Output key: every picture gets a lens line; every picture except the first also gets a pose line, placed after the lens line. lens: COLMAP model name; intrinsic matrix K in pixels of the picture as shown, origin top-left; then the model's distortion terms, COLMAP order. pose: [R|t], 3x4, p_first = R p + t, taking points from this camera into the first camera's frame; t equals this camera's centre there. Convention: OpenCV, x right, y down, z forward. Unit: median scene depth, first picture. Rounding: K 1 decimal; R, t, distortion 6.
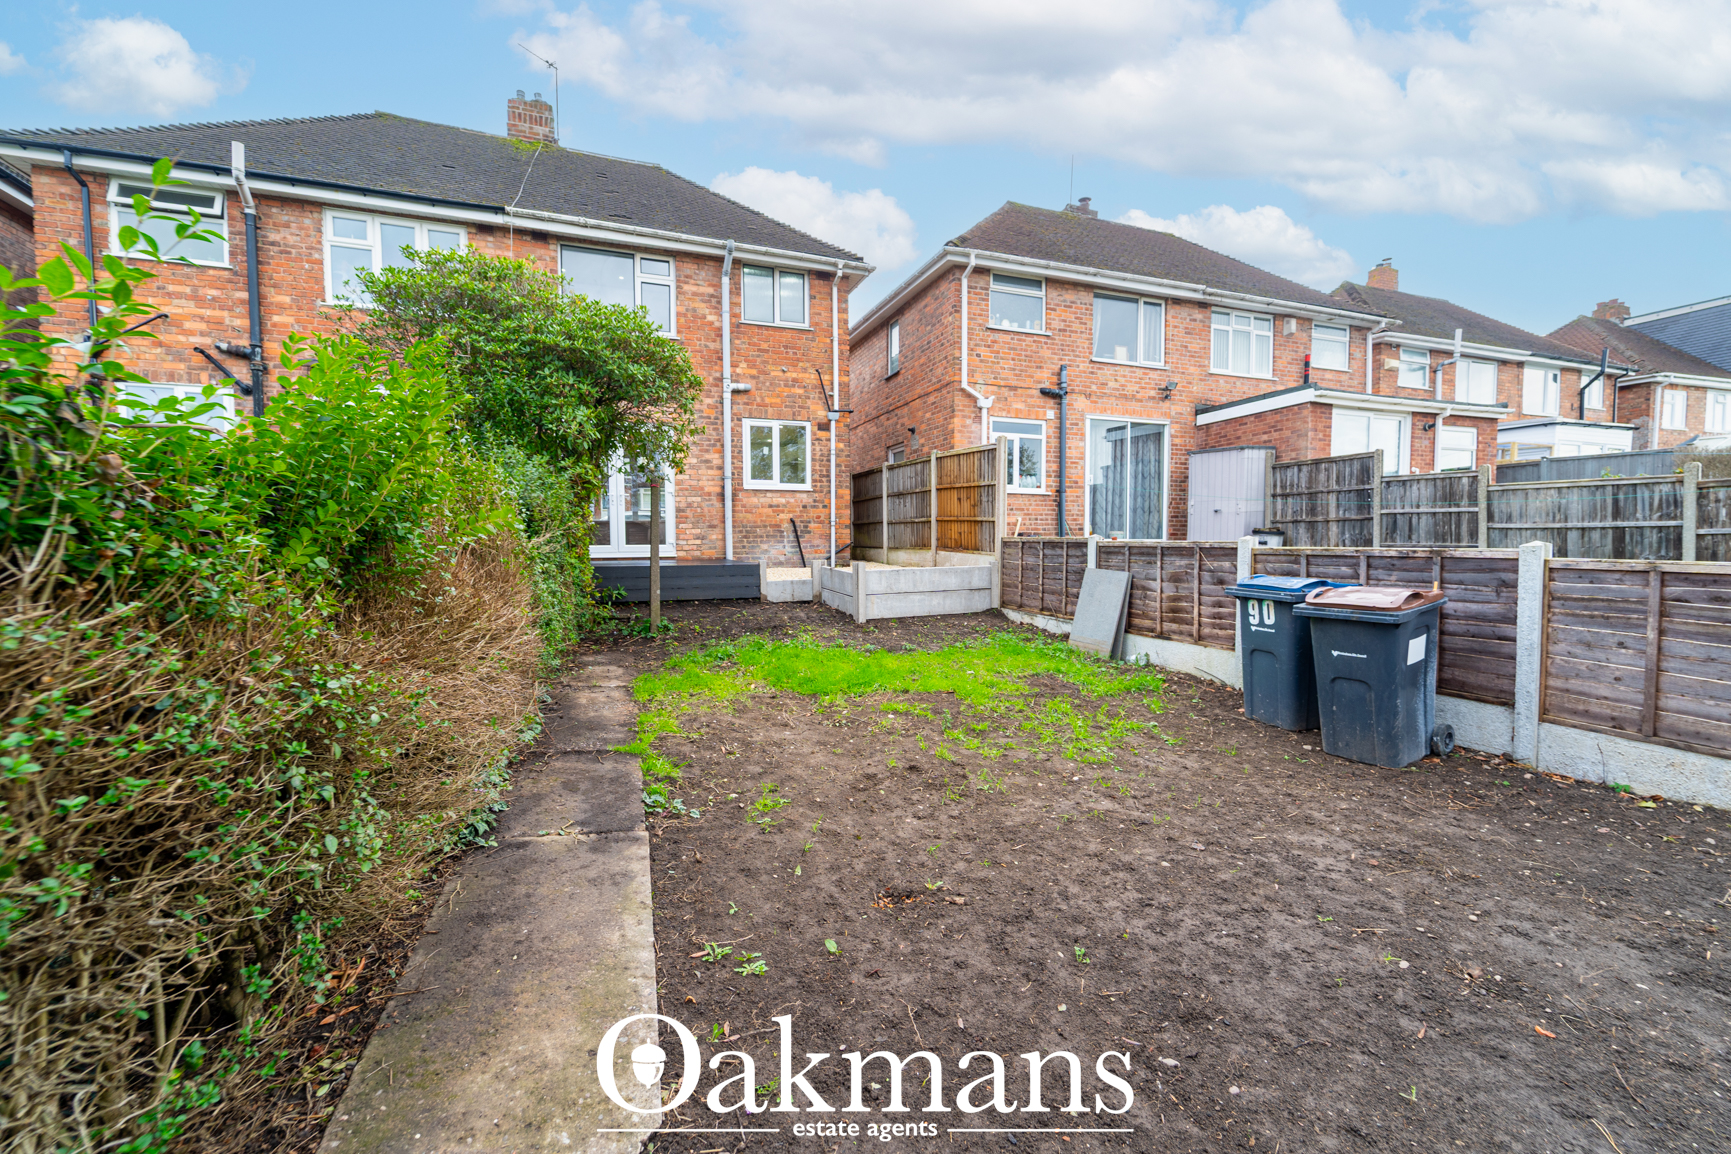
lens RADIAL K [[709.5, 0, 861.1], [0, 709.5, 575.4], [0, 0, 1]] dist [0.005521, -0.003880]
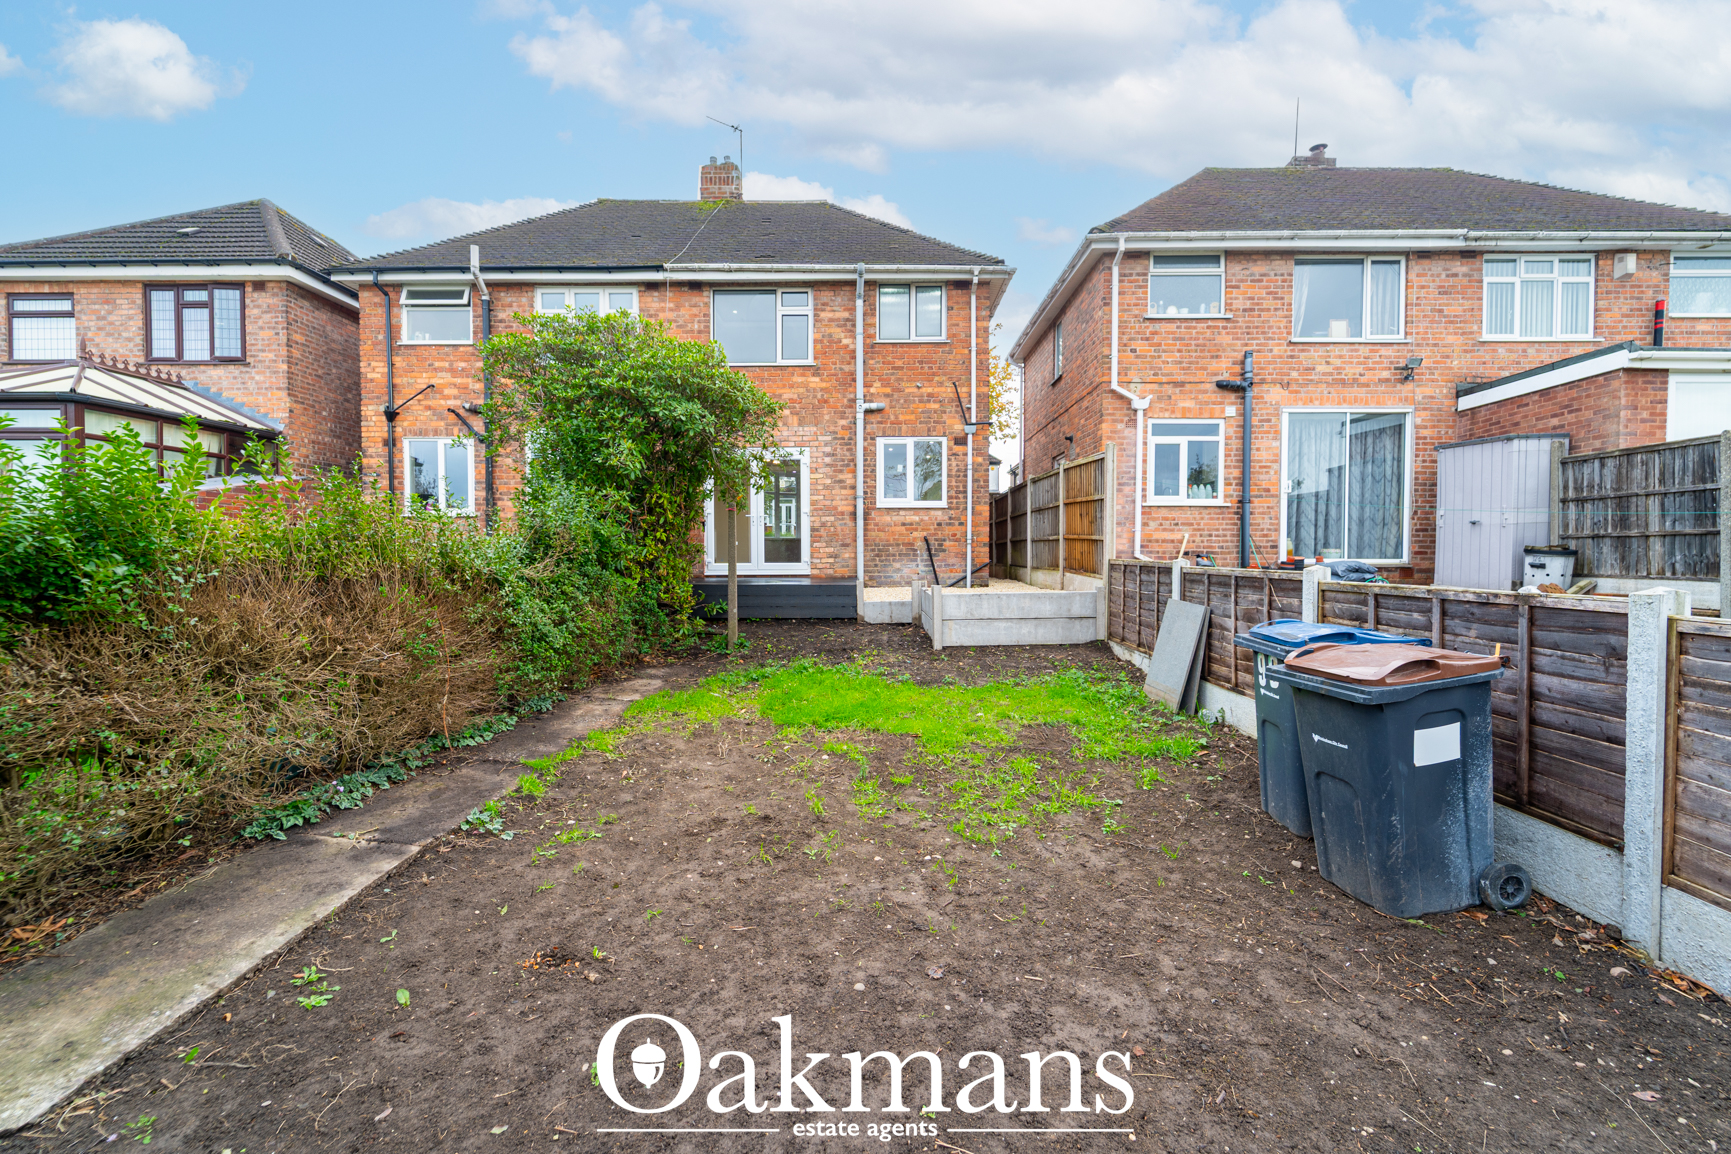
lens RADIAL K [[709.5, 0, 861.1], [0, 709.5, 575.4], [0, 0, 1]] dist [0.005521, -0.003880]
pose [[0.930531, 0.013616, -0.365959, 0.193107], [-0.019828, 0.999716, -0.013222, -0.013112], [0.365675, 0.019559, 0.930537, 0.065286]]
